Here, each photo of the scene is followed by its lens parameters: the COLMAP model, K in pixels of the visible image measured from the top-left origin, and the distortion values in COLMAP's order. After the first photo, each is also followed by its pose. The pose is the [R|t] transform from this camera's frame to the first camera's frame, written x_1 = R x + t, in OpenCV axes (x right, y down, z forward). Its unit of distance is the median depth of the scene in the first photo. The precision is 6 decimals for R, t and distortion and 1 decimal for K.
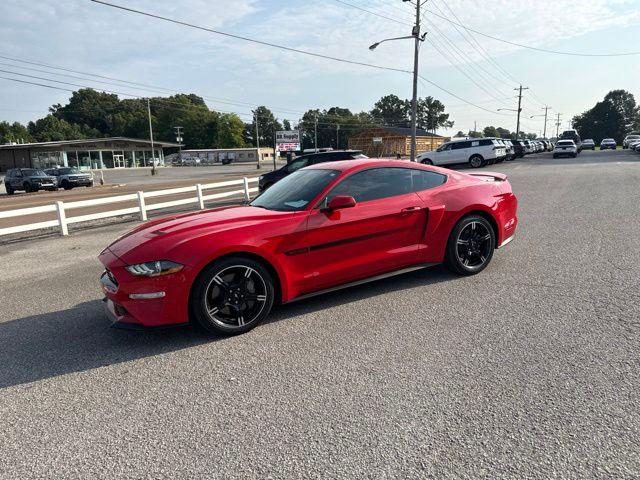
lens RADIAL K [[449.5, 0, 325.9], [0, 449.5, 246.5], [0, 0, 1]] dist [0.042906, -0.049184]
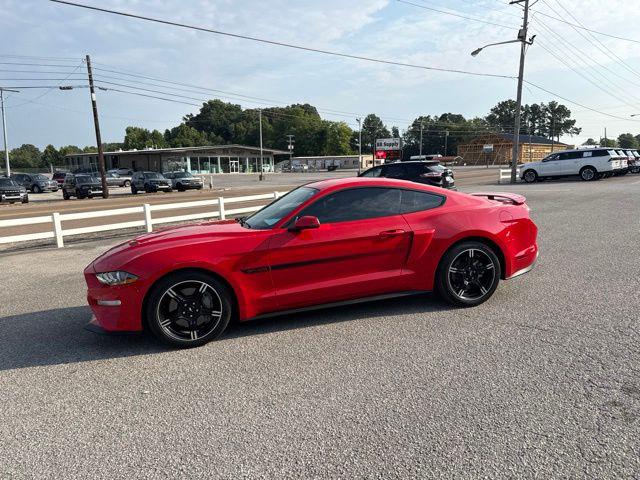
lens RADIAL K [[449.5, 0, 325.6], [0, 449.5, 239.8], [0, 0, 1]] dist [0.042906, -0.049184]
pose [[0.971320, 0.054832, -0.231366, 0.029354], [-0.061342, 0.997895, -0.021030, -0.004189], [0.229726, 0.034620, 0.972640, 0.005252]]
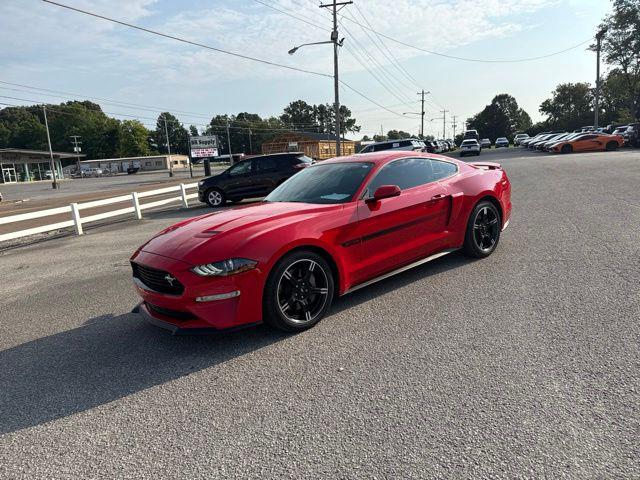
lens RADIAL K [[449.5, 0, 326.4], [0, 449.5, 246.2], [0, 0, 1]] dist [0.042906, -0.049184]
pose [[0.980124, -0.067670, 0.186487, -0.028601], [0.069912, 0.997538, -0.005463, 0.001975], [-0.185659, 0.018392, 0.982442, 0.002572]]
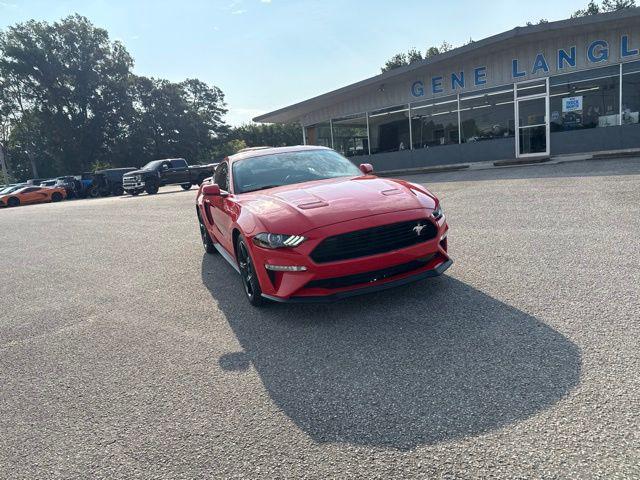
lens RADIAL K [[449.5, 0, 324.6], [0, 449.5, 242.6], [0, 0, 1]] dist [0.042906, -0.049184]
pose [[0.138881, -0.144584, 0.979698, -0.127615], [0.284718, 0.953346, 0.100334, -0.005537], [-0.948498, 0.265003, 0.173567, 0.090402]]
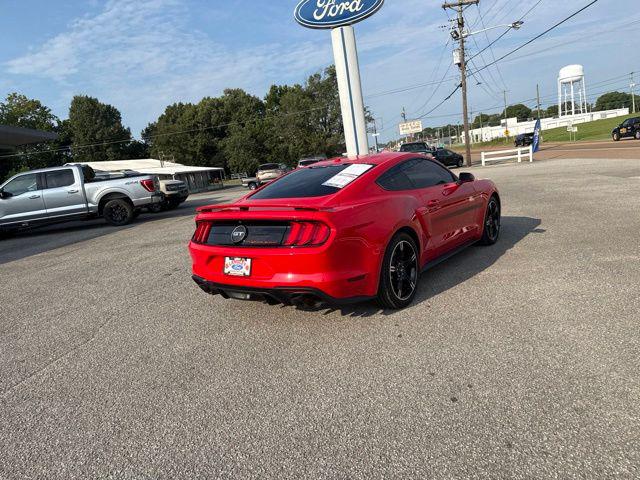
lens RADIAL K [[448.5, 0, 324.7], [0, 448.5, 243.8], [0, 0, 1]] dist [0.055508, -0.068637]
pose [[-0.896925, 0.239603, -0.371639, 0.063786], [0.092014, 0.923202, 0.373138, -0.046661], [0.432502, 0.300481, -0.850090, 0.224182]]
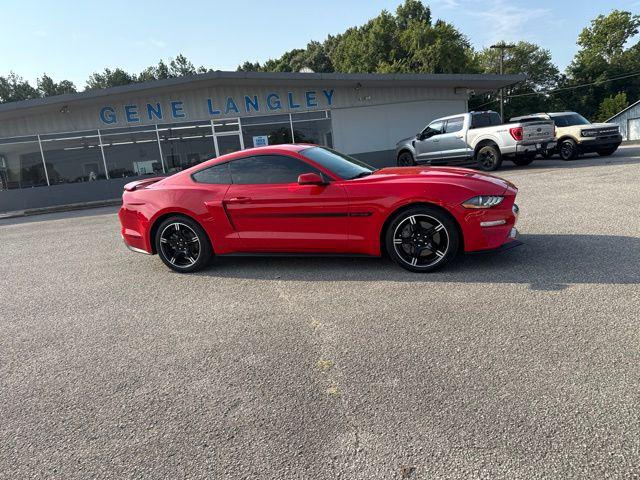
lens RADIAL K [[448.5, 0, 324.2], [0, 448.5, 242.5], [0, 0, 1]] dist [0.055508, -0.068637]
pose [[-0.668409, -0.017624, 0.743585, -0.099628], [0.274294, 0.923416, 0.268450, -0.028499], [-0.691370, 0.383396, -0.612386, 0.201755]]
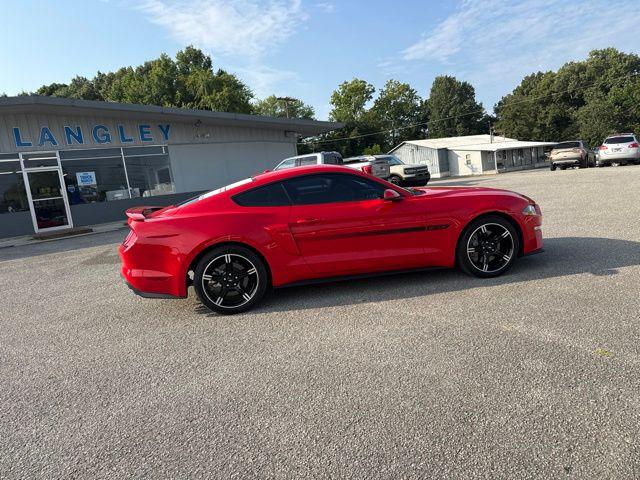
lens RADIAL K [[449.5, 0, 323.9], [0, 449.5, 238.7], [0, 0, 1]] dist [0.042906, -0.049184]
pose [[-0.930412, 0.111836, 0.349036, -0.039166], [0.222108, 0.929572, 0.294217, -0.039587], [-0.291550, 0.351267, -0.889725, 0.234716]]
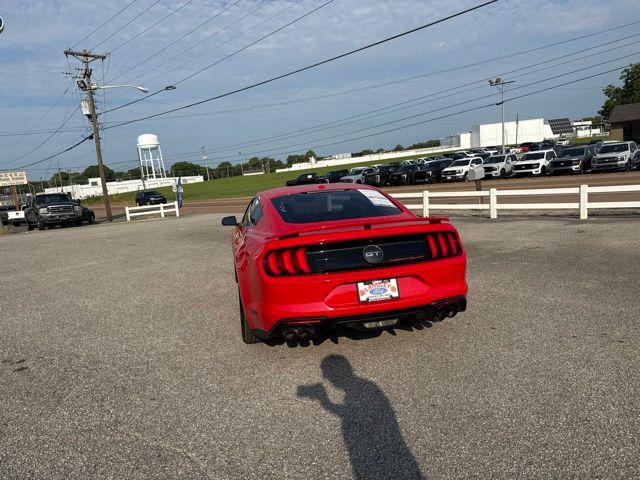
lens RADIAL K [[448.5, 0, 325.8], [0, 448.5, 243.2], [0, 0, 1]] dist [0.055508, -0.068637]
pose [[-0.277317, 0.220368, -0.935165, 0.118551], [-0.083619, 0.964112, 0.251985, -0.038459], [0.957133, 0.148078, -0.248937, 0.155953]]
